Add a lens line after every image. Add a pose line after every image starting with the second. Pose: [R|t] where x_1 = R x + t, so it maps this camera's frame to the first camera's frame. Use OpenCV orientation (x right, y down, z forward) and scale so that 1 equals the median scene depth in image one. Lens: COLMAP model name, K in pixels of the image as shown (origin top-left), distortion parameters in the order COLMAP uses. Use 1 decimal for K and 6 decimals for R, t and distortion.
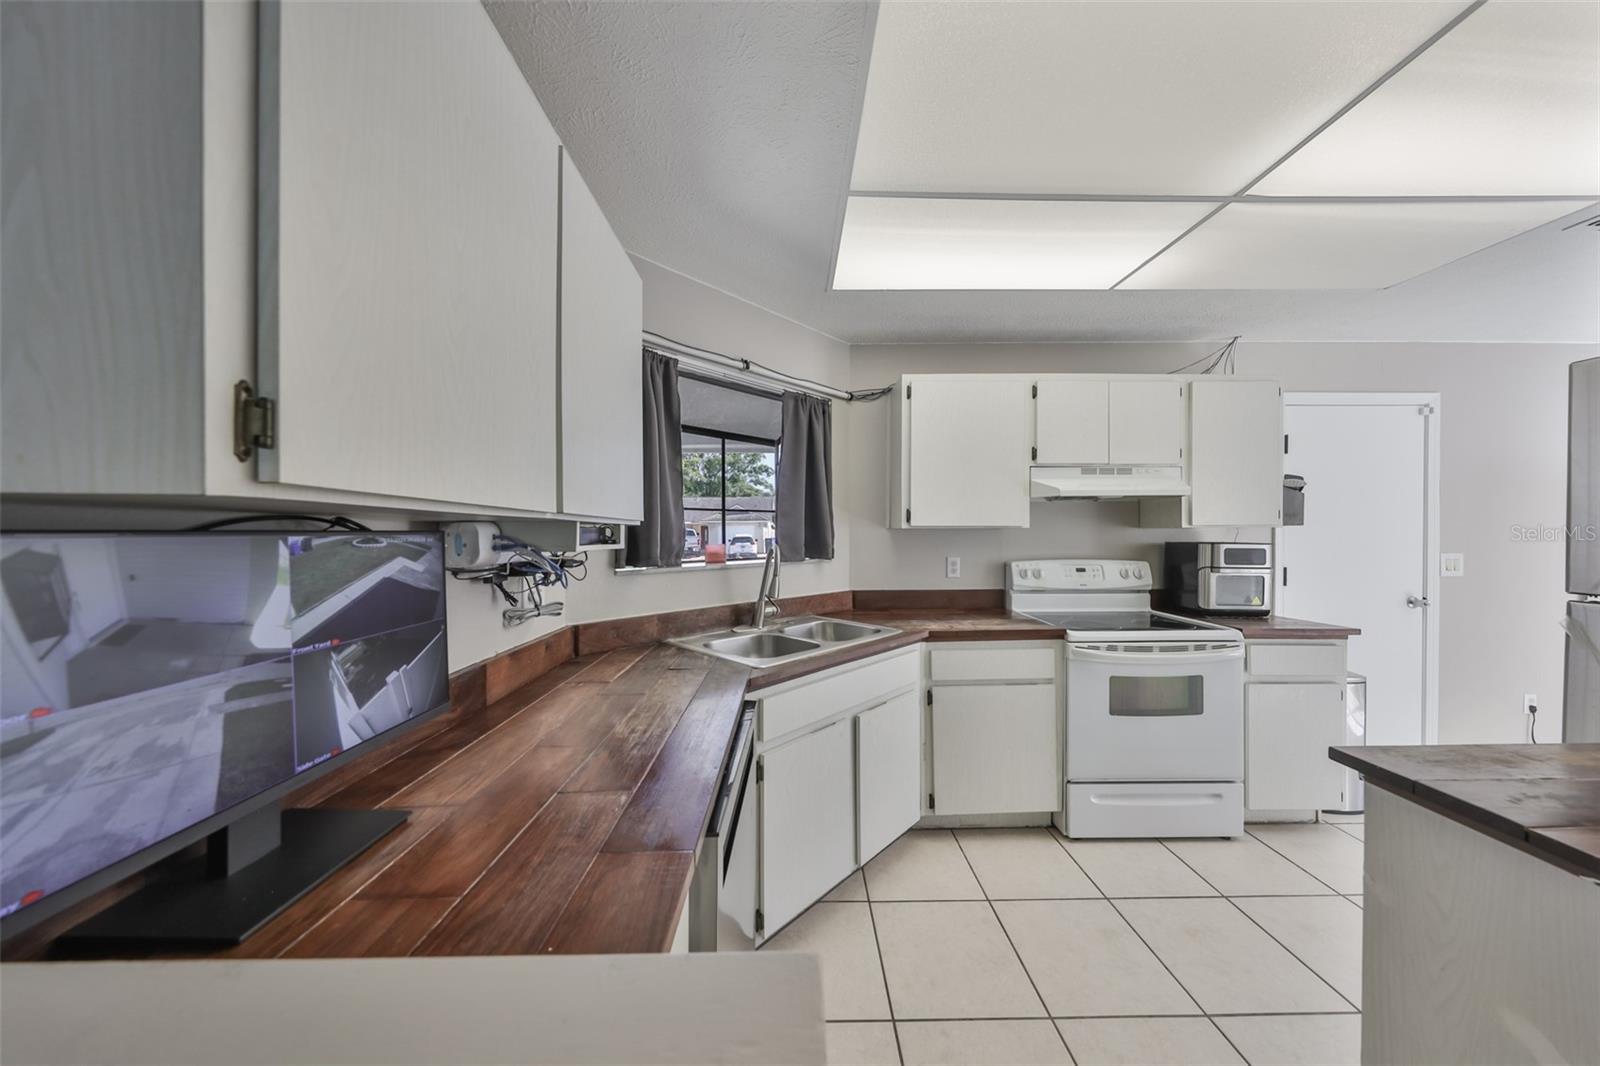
lens RADIAL K [[506.0, 0, 809.7], [0, 506.0, 533.6], [0, 0, 1]] dist [-0.000787, -0.000035]
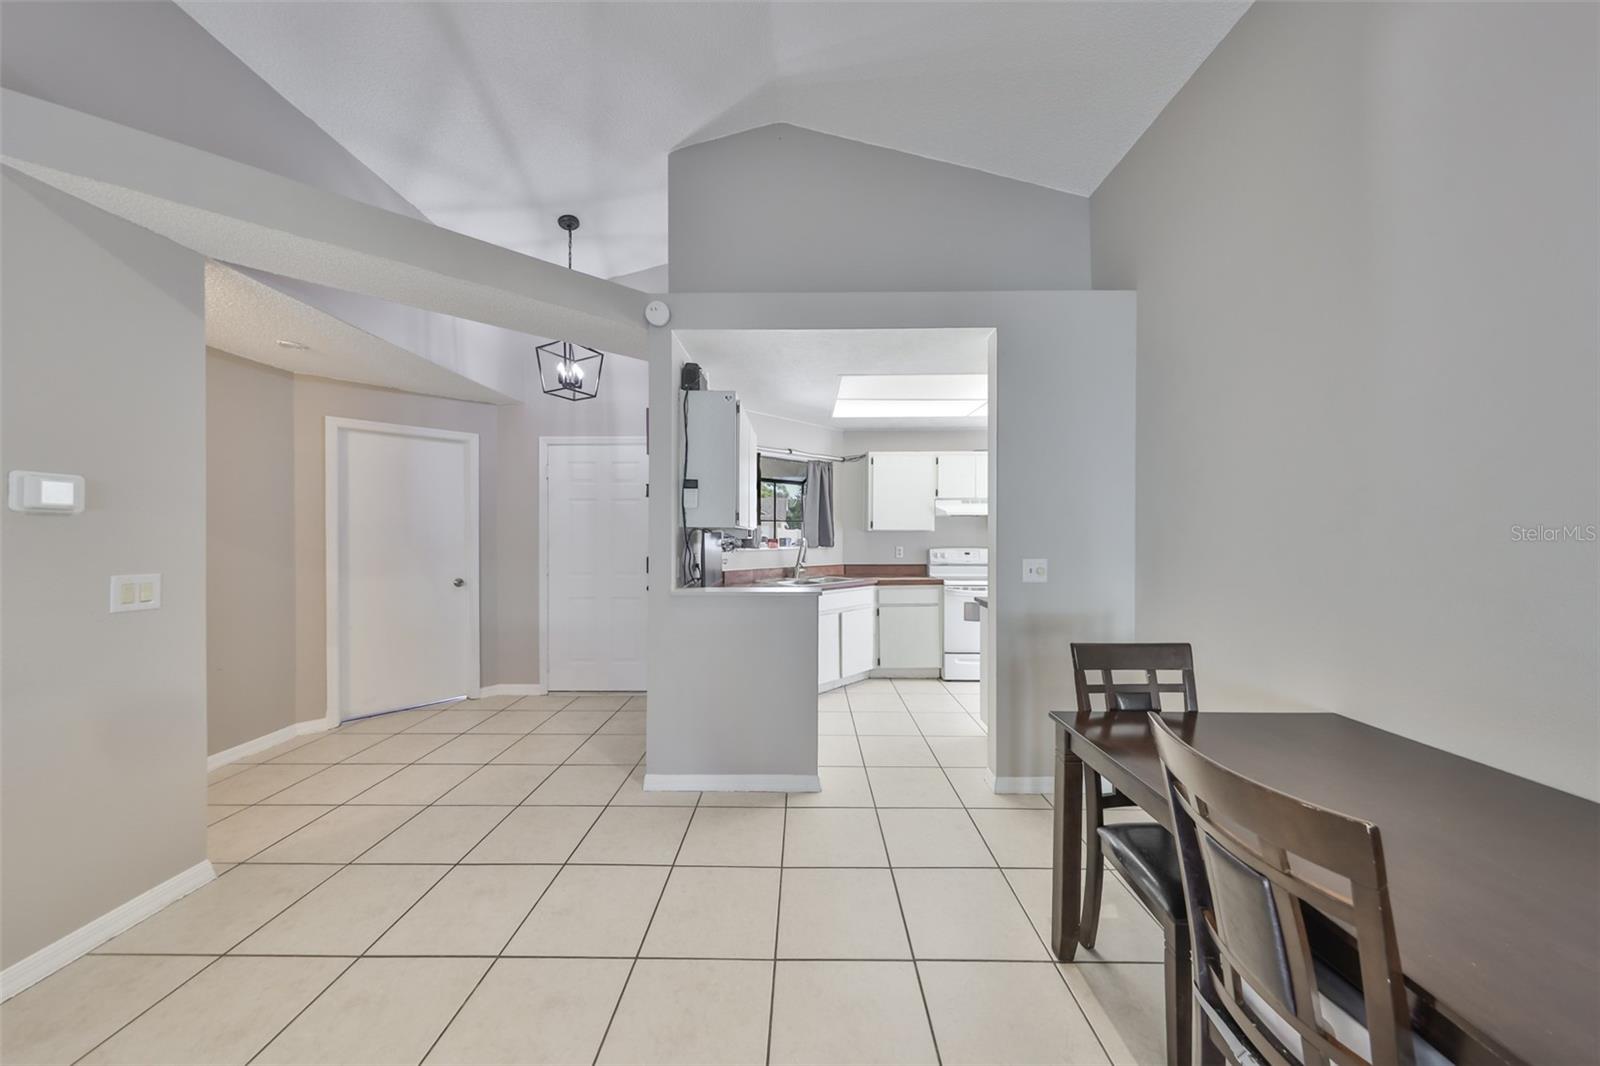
lens RADIAL K [[519.2, 0, 819.9], [0, 519.2, 537.0], [0, 0, 1]] dist [-0.001225, 0.000004]
pose [[0.999952, 0.001979, -0.009570, 0.016418], [-0.001935, 0.999988, 0.004586, 0.004259], [0.009579, -0.004568, 0.999944, -1.129970]]
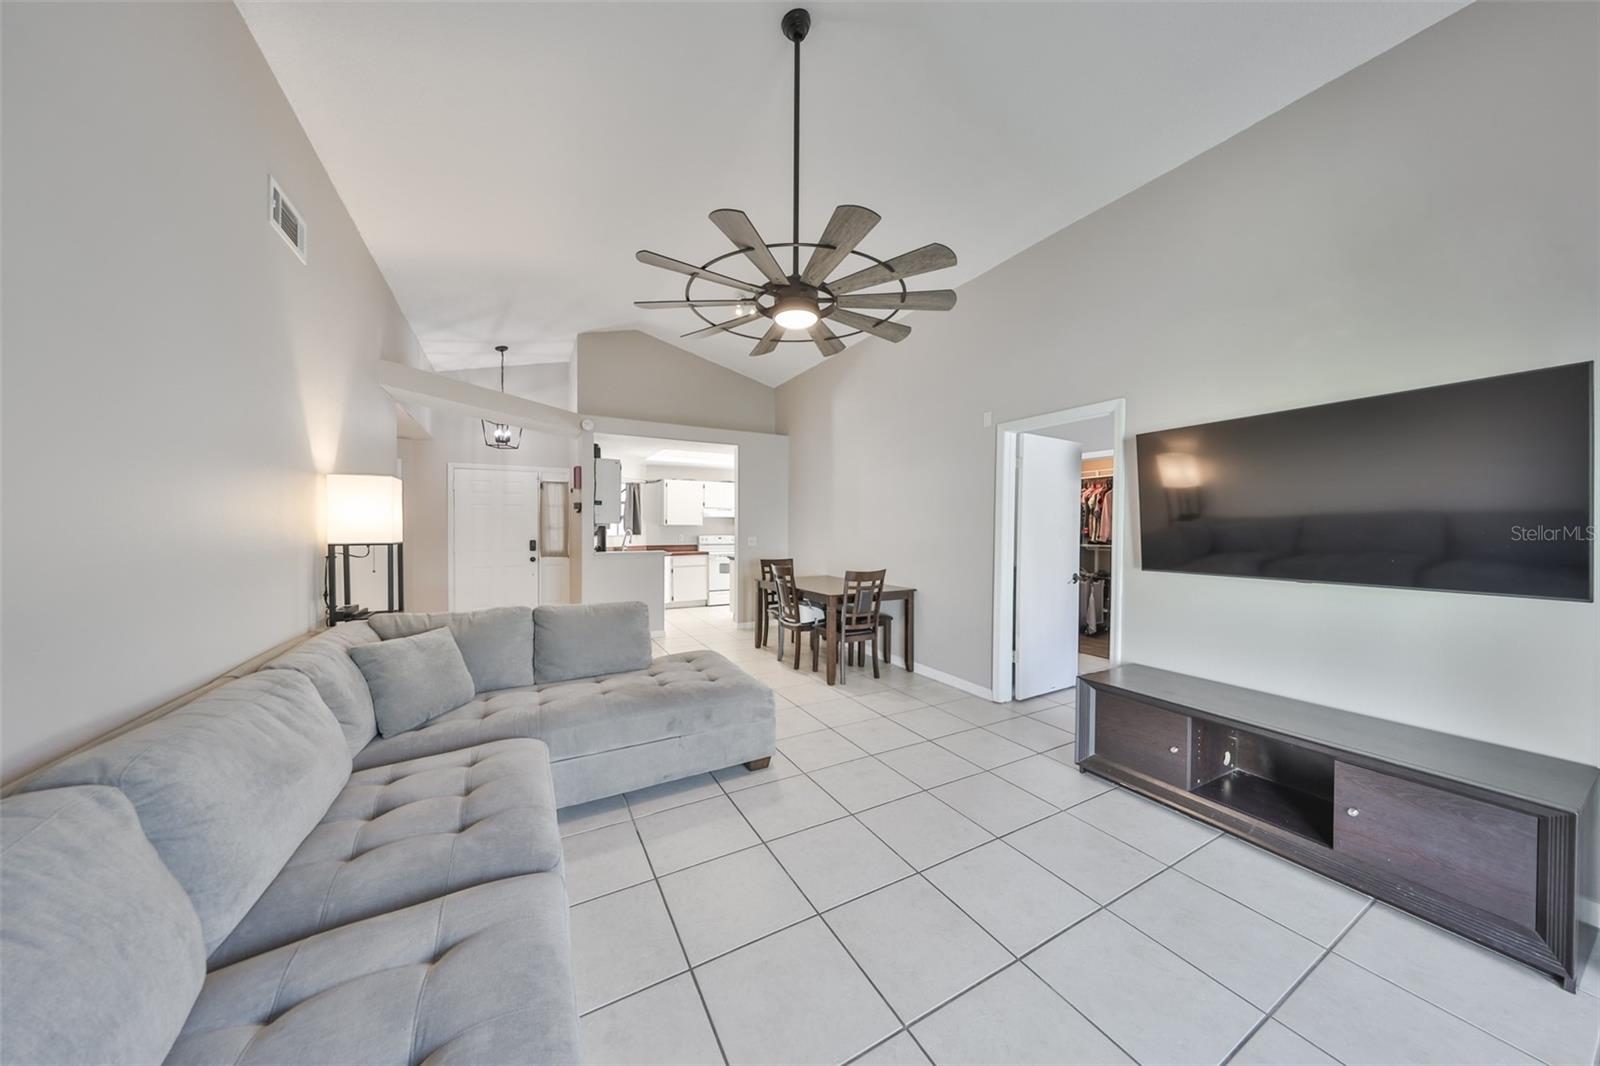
lens RADIAL K [[489.2, 0, 803.6], [0, 489.2, 537.3], [0, 0, 1]] dist [0.009926, -0.000054]
pose [[0.891900, -0.005376, 0.452201, -0.526994], [-0.002965, 0.999838, 0.017735, 0.009870], [-0.452223, -0.017159, 0.891740, -2.621941]]
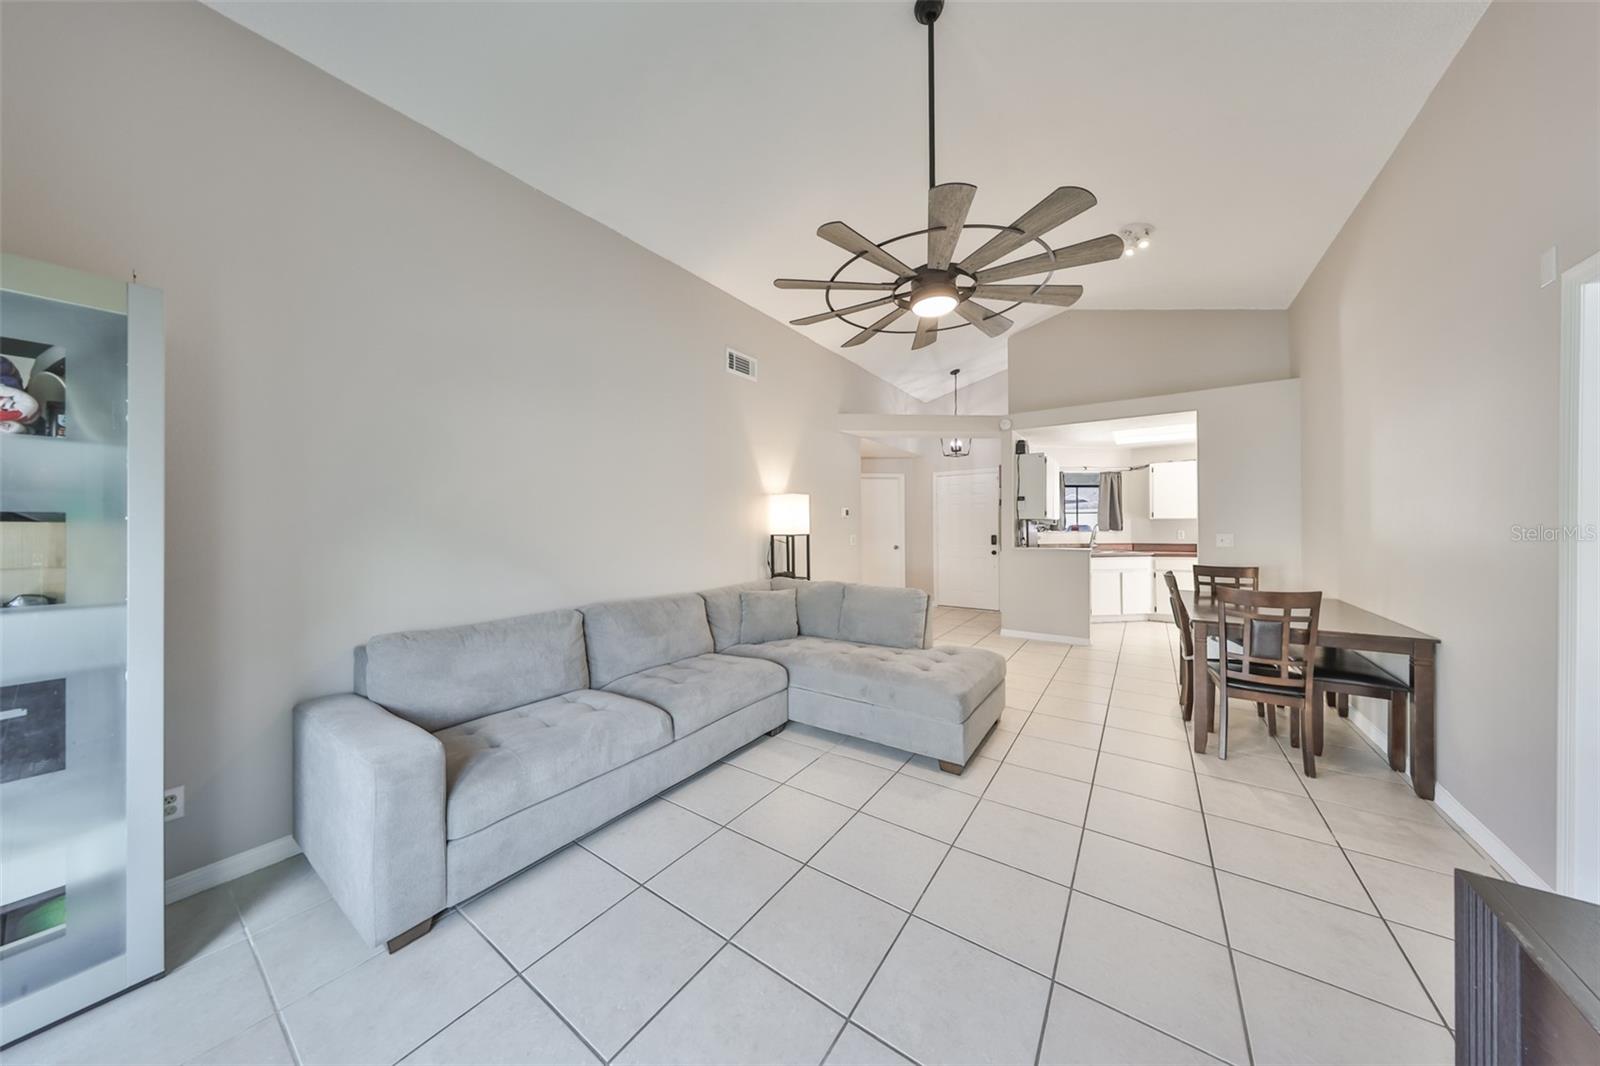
lens RADIAL K [[501.4, 0, 795.6], [0, 501.4, 527.8], [0, 0, 1]] dist [0.004555, -0.000030]
pose [[0.800404, -0.001897, -0.599458, 0.316962], [0.006464, 0.999964, 0.005467, 0.009855], [0.599427, -0.008251, 0.800387, -2.676215]]
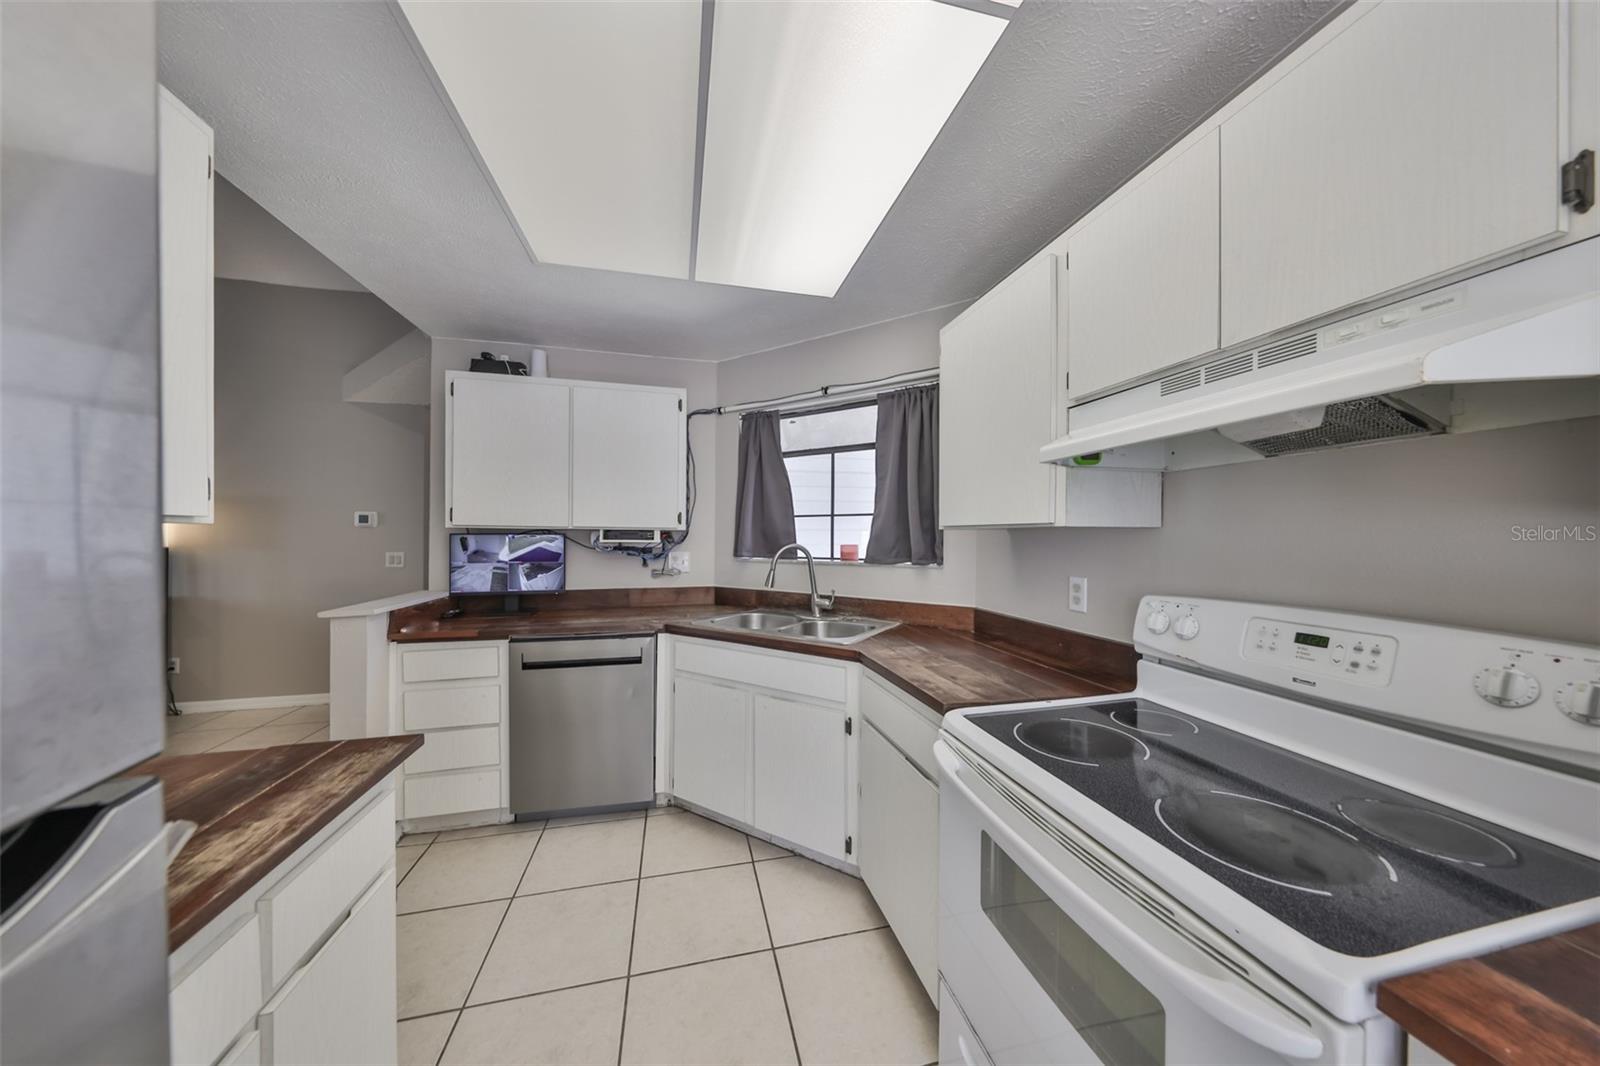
lens RADIAL K [[495.8, 0, 800.0], [0, 495.8, 533.0], [0, 0, 1]] dist [-0.030253, -0.000015]
pose [[0.207328, -0.002823, -0.978267, 0.984334], [-0.003889, 0.999986, -0.003710, -0.001172], [0.978264, 0.004573, 0.207314, 0.713709]]
